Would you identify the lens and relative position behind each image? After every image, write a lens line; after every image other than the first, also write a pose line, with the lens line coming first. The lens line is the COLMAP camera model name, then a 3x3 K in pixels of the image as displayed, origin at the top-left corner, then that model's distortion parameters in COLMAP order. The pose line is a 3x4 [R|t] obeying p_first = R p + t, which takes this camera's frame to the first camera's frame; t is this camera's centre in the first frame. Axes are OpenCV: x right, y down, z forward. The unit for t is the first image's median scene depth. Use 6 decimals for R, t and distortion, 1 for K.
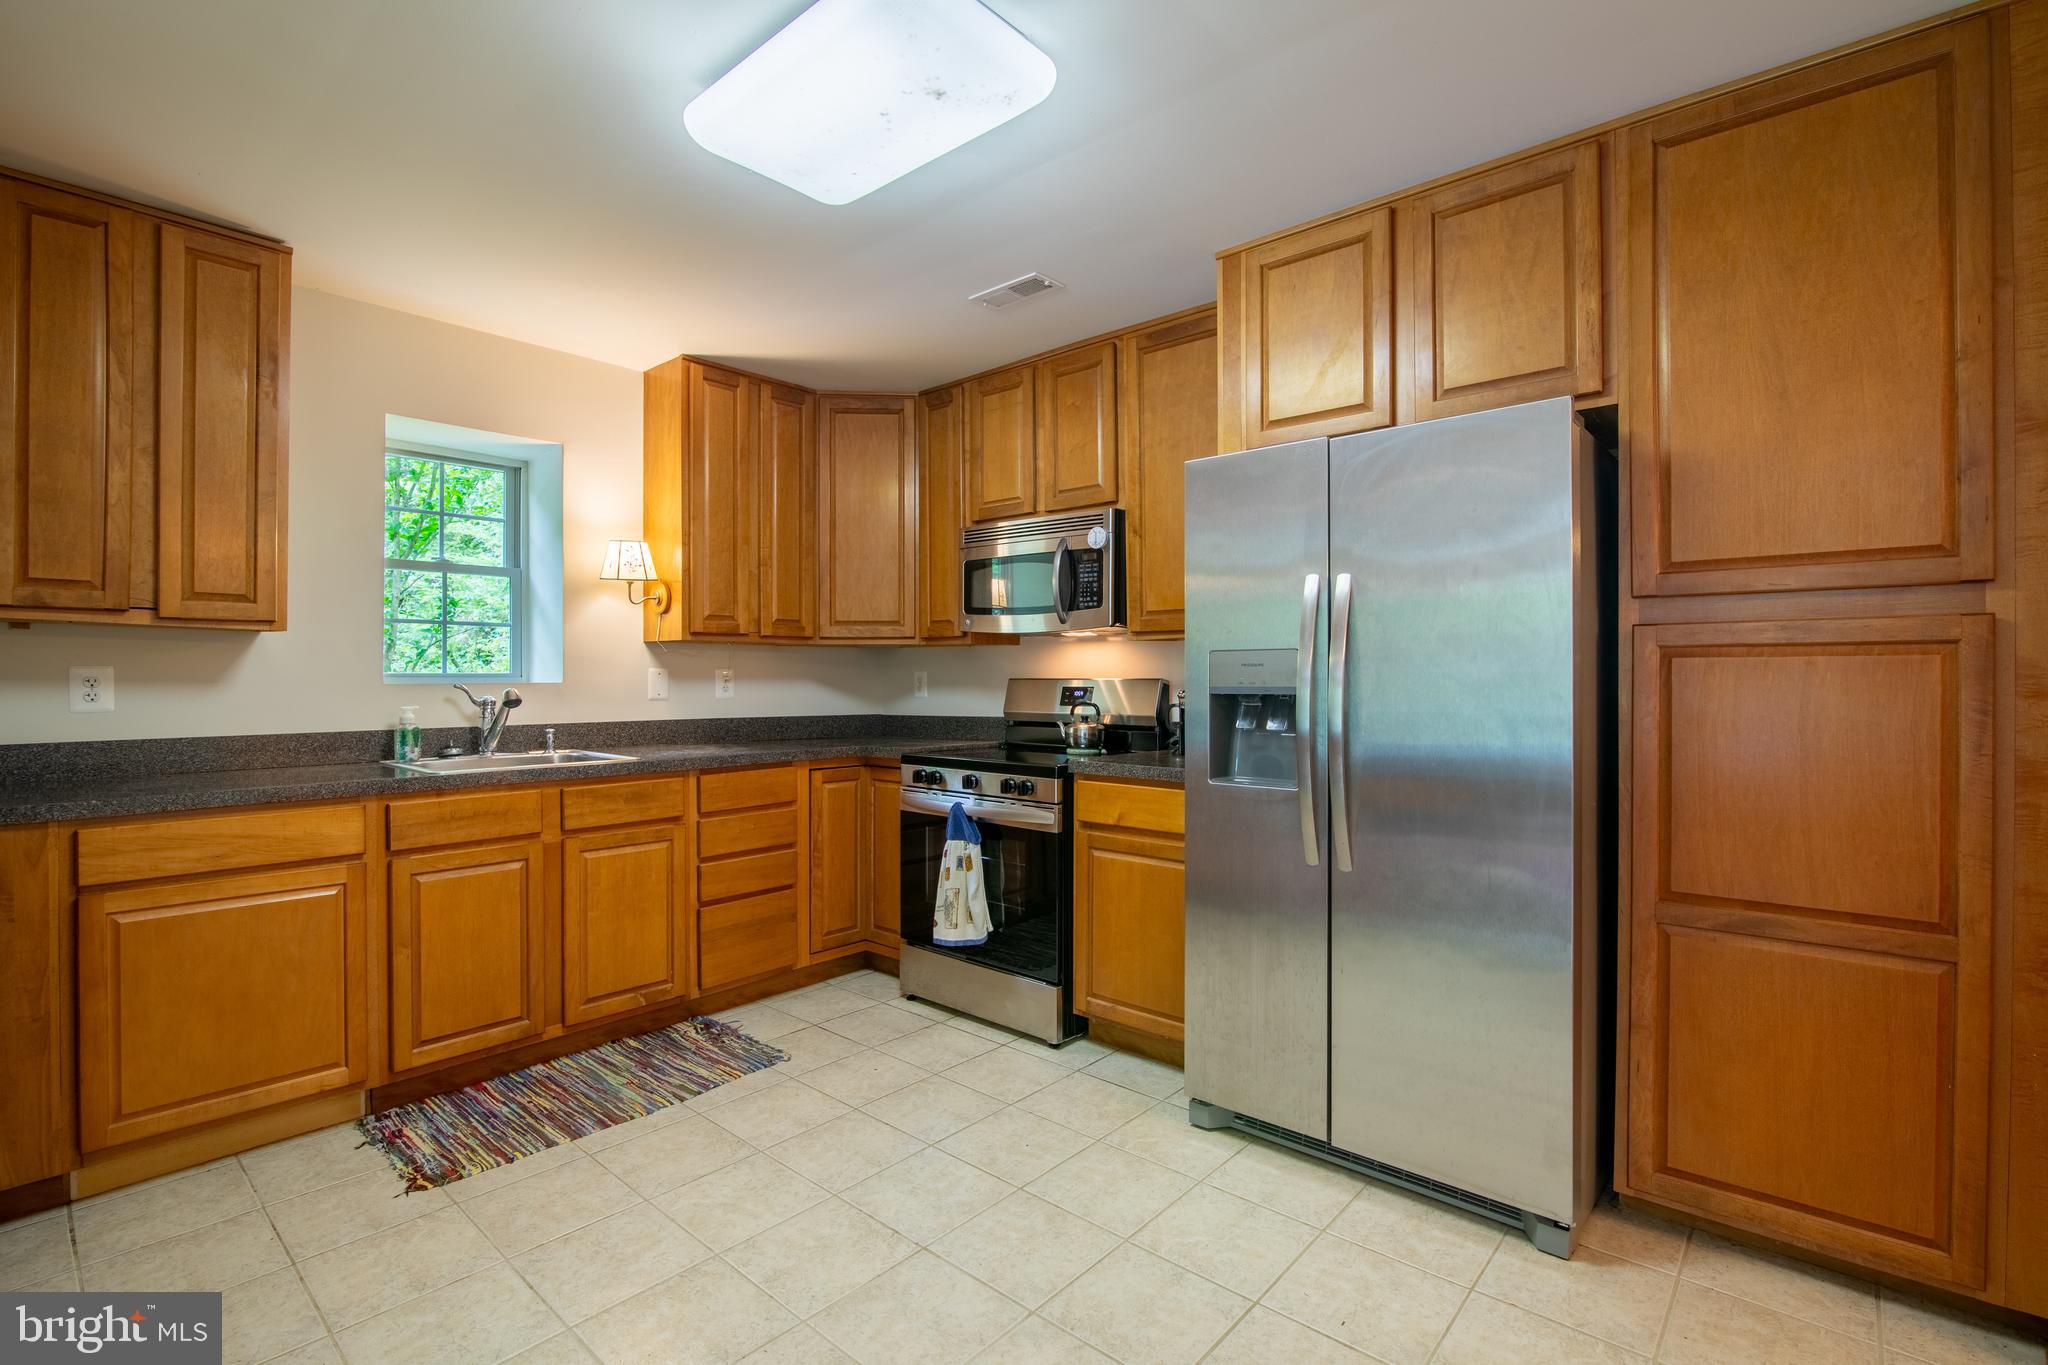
lens RADIAL K [[949.7, 0, 1028.3], [0, 949.7, 676.2], [0, 0, 1]] dist [-0.014693, -0.000129]
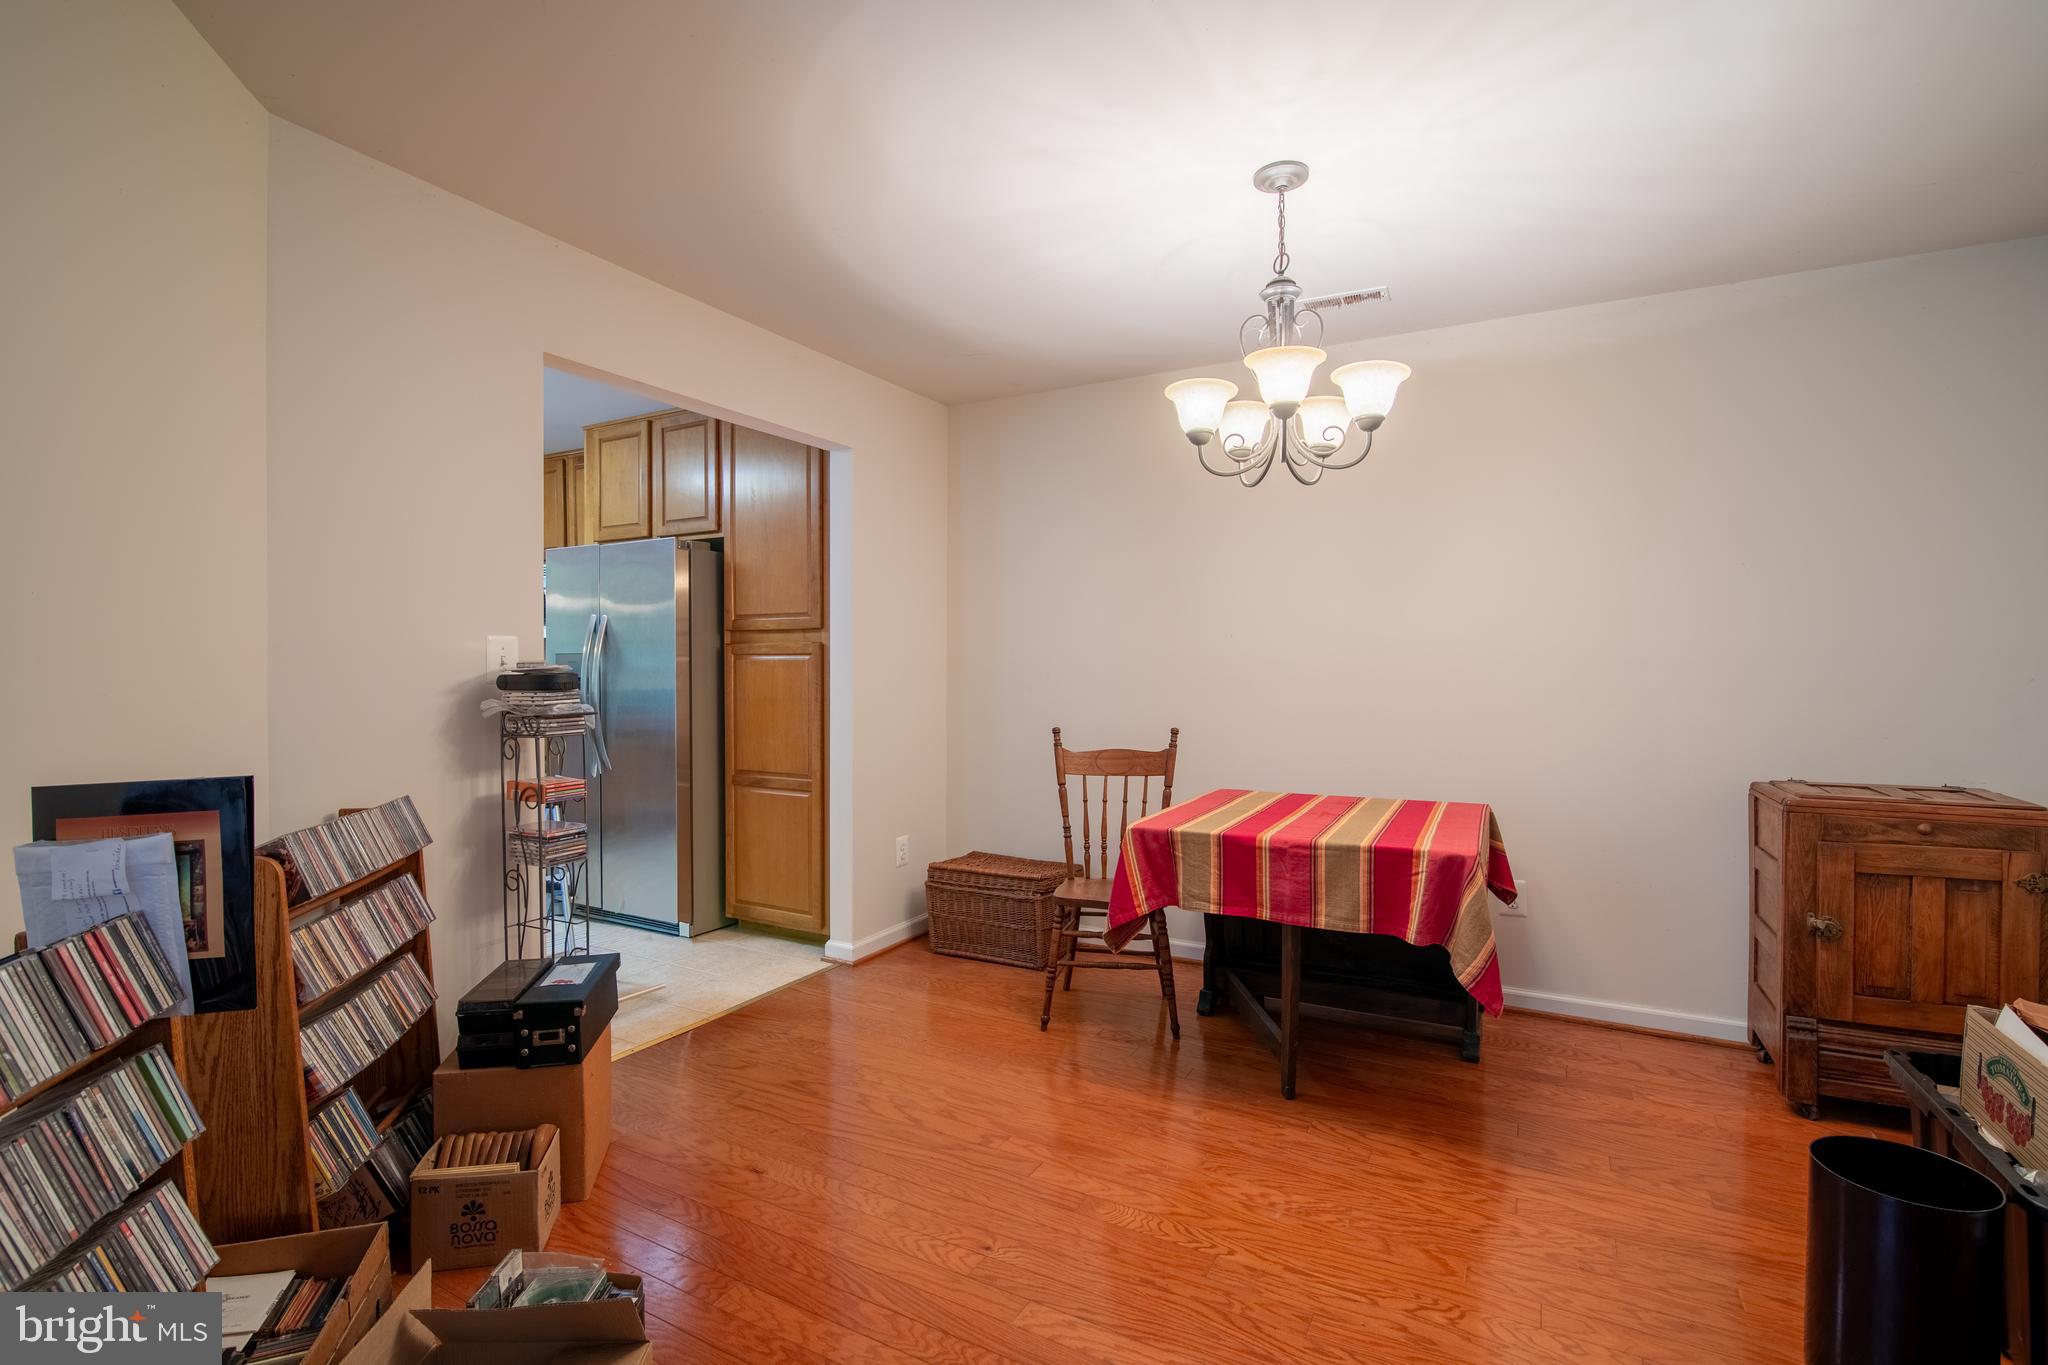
lens RADIAL K [[949.7, 0, 1028.3], [0, 949.7, 676.2], [0, 0, 1]] dist [-0.014693, -0.000129]
pose [[0.972729, -0.000292, 0.231945, 0.678520], [-0.000934, 0.999986, 0.005178, 0.004668], [-0.231943, -0.005254, 0.972715, -1.013265]]
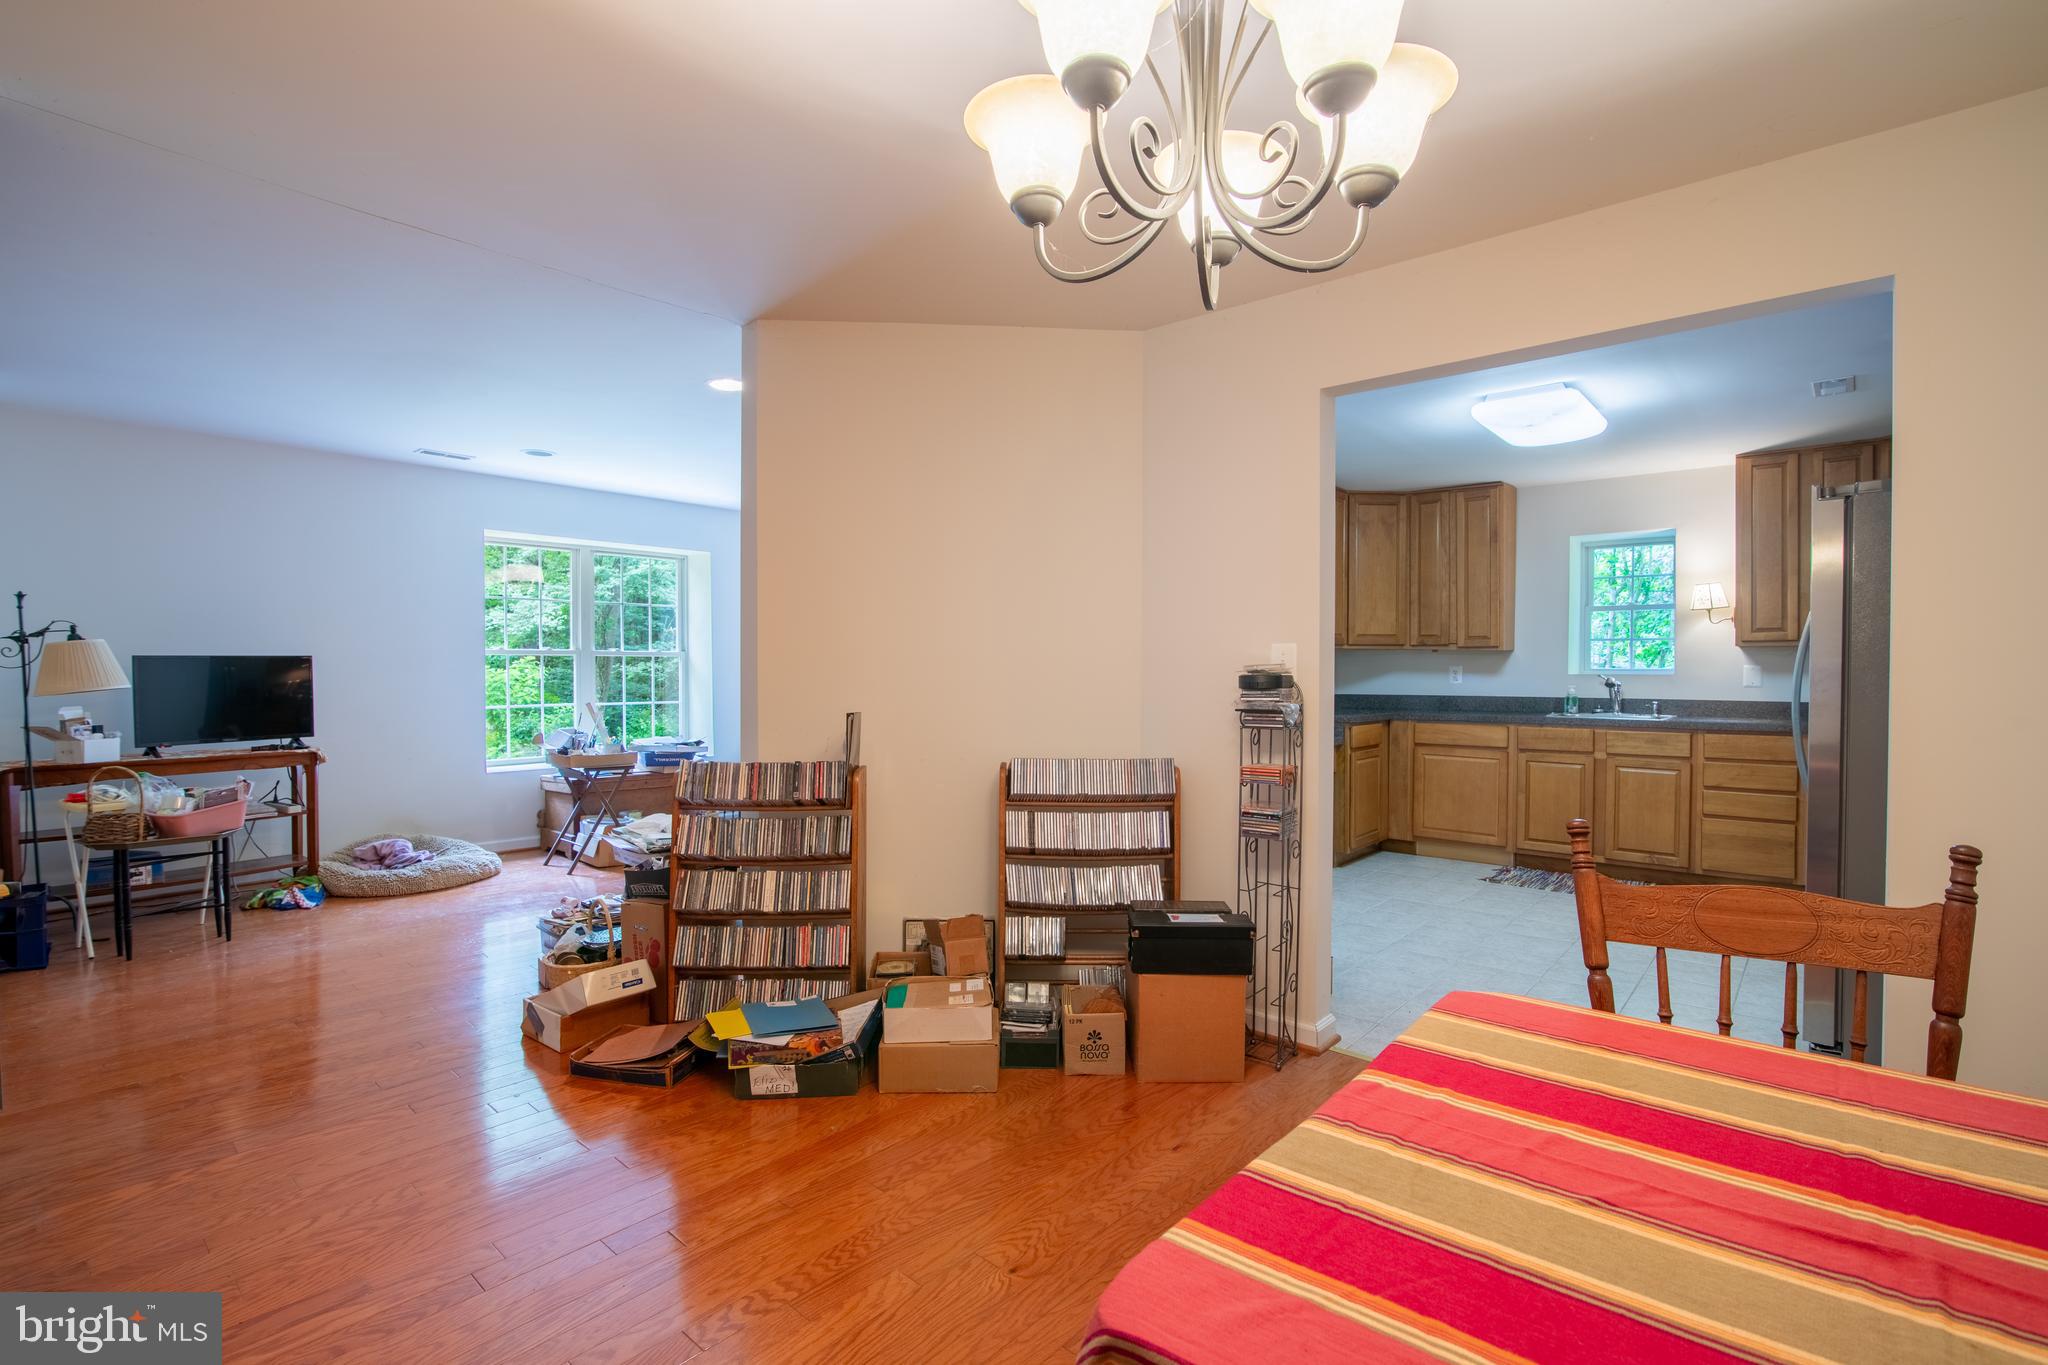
lens RADIAL K [[949.7, 0, 1028.3], [0, 949.7, 676.2], [0, 0, 1]] dist [-0.014693, -0.000129]
pose [[0.007385, 0.006423, -0.999952, 1.639210], [-0.001792, 0.999978, 0.006410, 0.001813], [0.999971, 0.001745, 0.007396, -0.187805]]
